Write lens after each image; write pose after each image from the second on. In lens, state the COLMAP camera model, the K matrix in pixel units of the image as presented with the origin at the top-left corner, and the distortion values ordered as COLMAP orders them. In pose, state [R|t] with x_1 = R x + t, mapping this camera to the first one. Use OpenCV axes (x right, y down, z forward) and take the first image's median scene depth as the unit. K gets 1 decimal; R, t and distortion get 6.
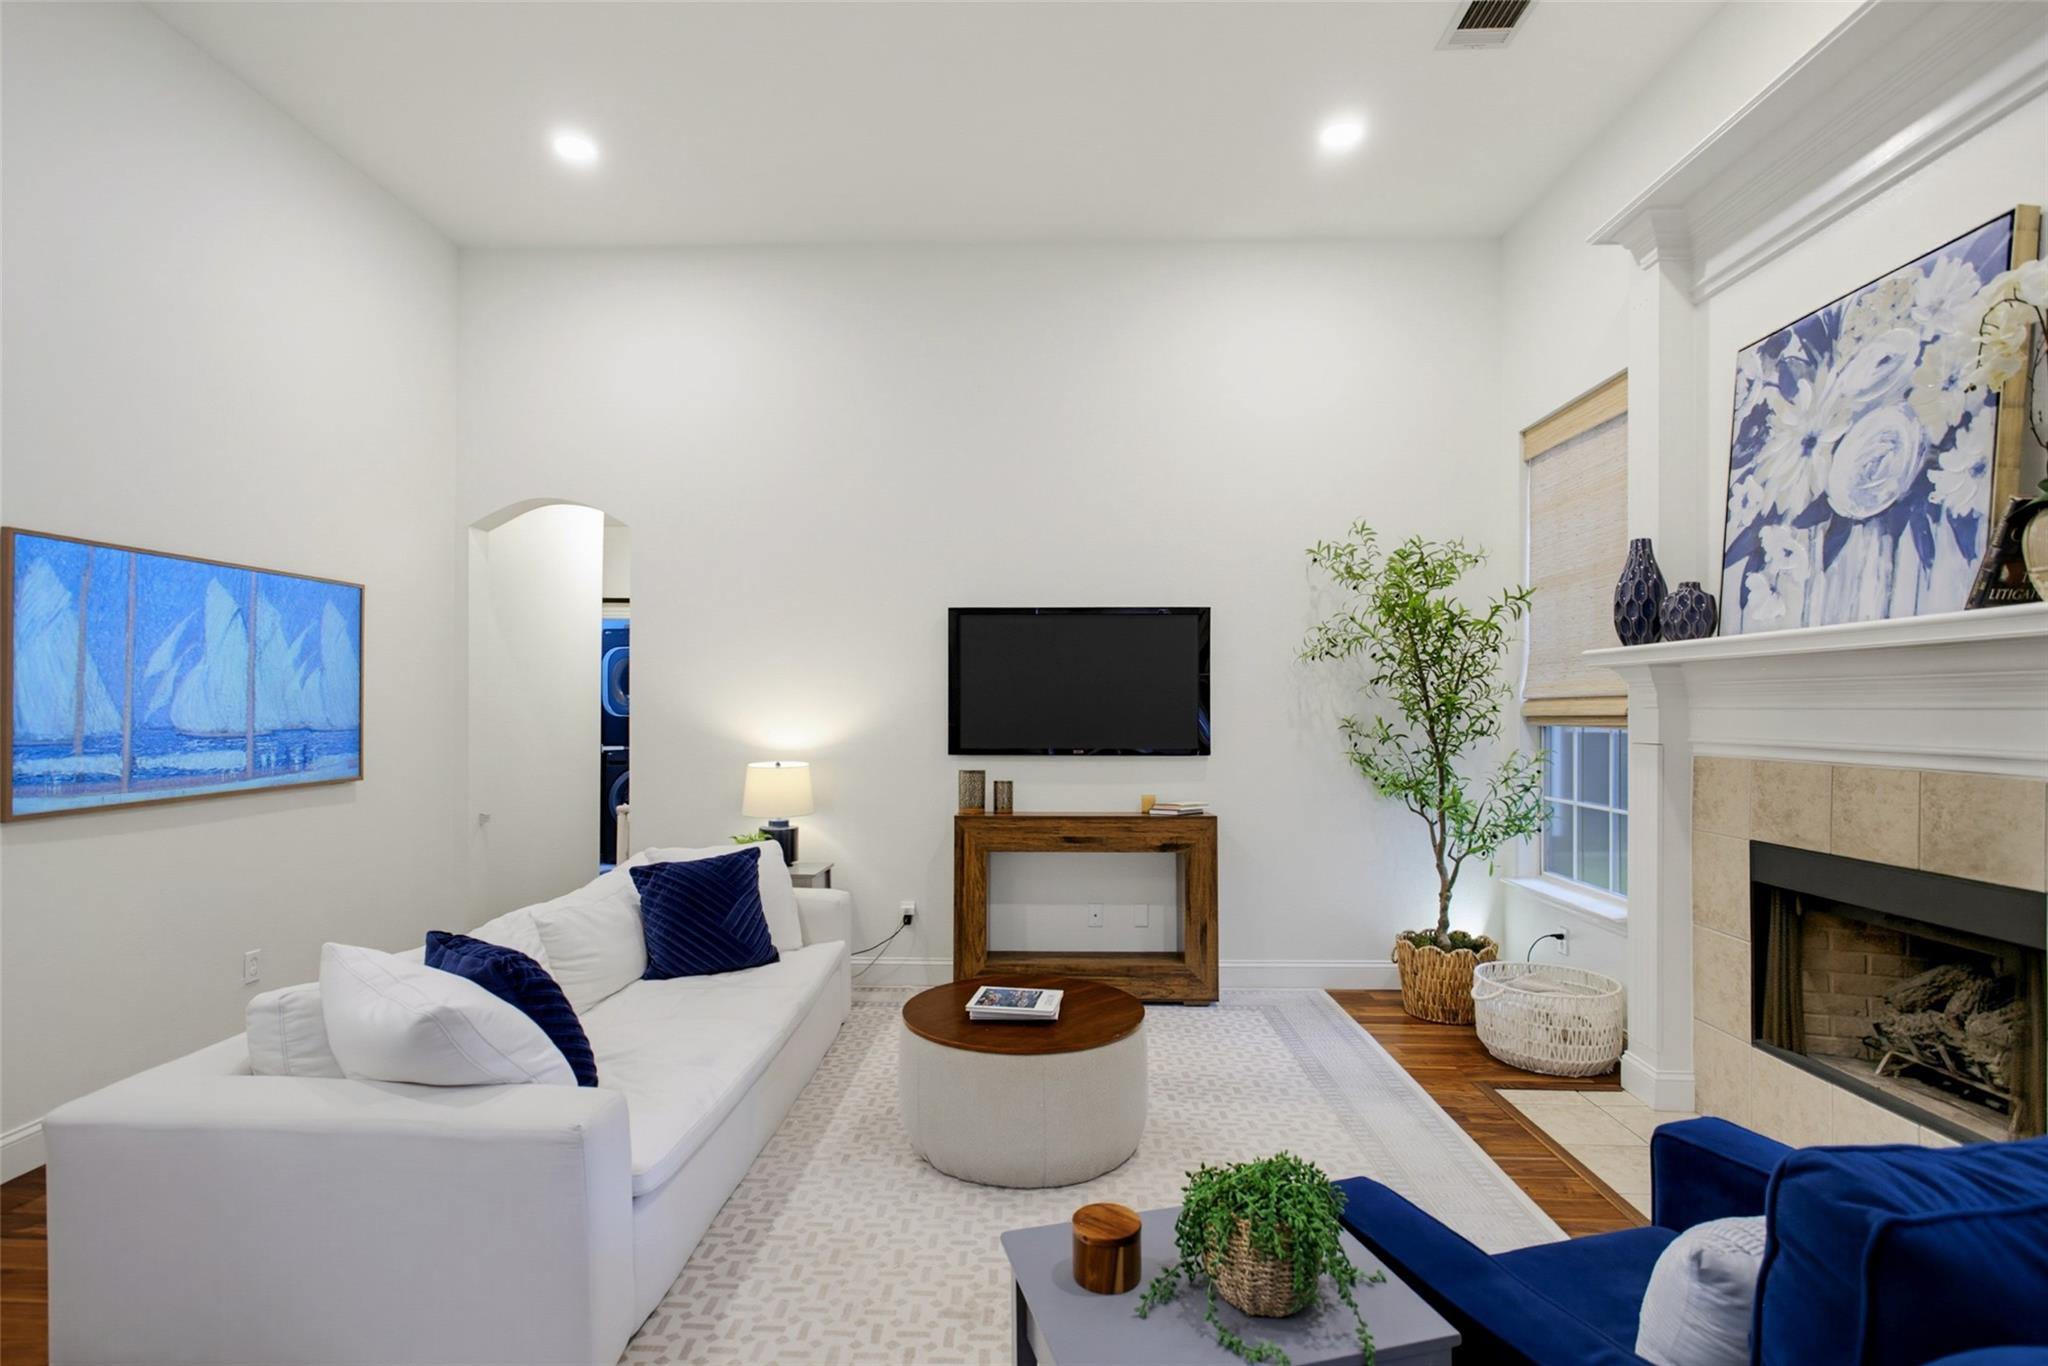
lens RADIAL K [[995.2, 0, 972.8], [0, 995.2, 698.0], [0, 0, 1]] dist [-0.002419, 0.000709]
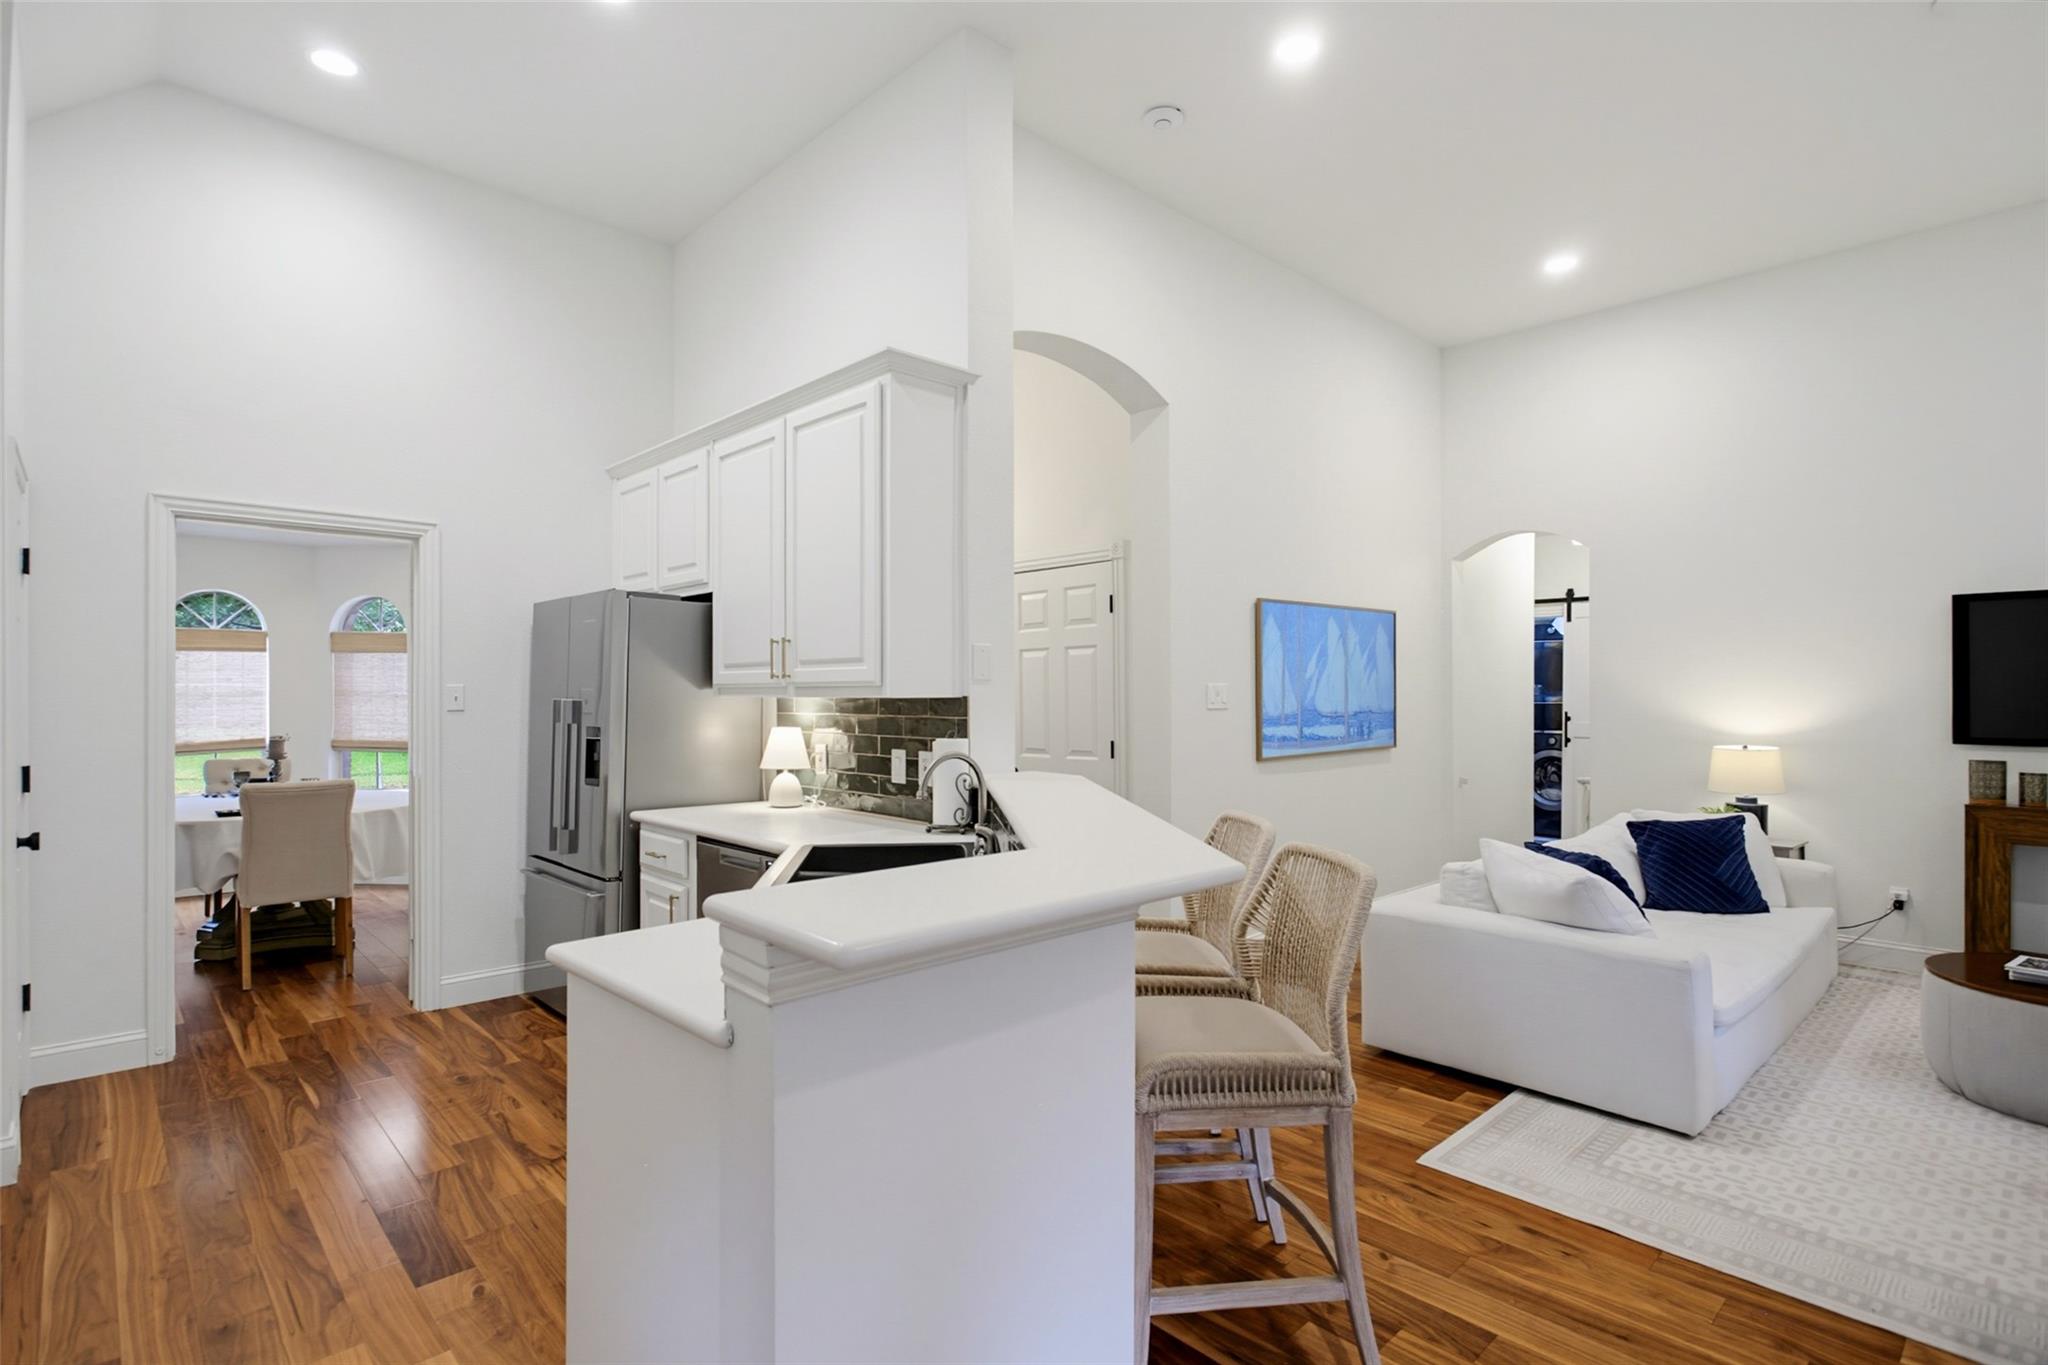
lens RADIAL K [[995.2, 0, 1006.3], [0, 995.2, 691.4], [0, 0, 1]] dist [-0.002419, 0.000709]
pose [[0.735359, -0.005110, -0.677659, -0.061100], [0.009308, 0.999953, 0.002561, -0.008200], [0.677614, -0.008191, 0.735372, -0.472912]]
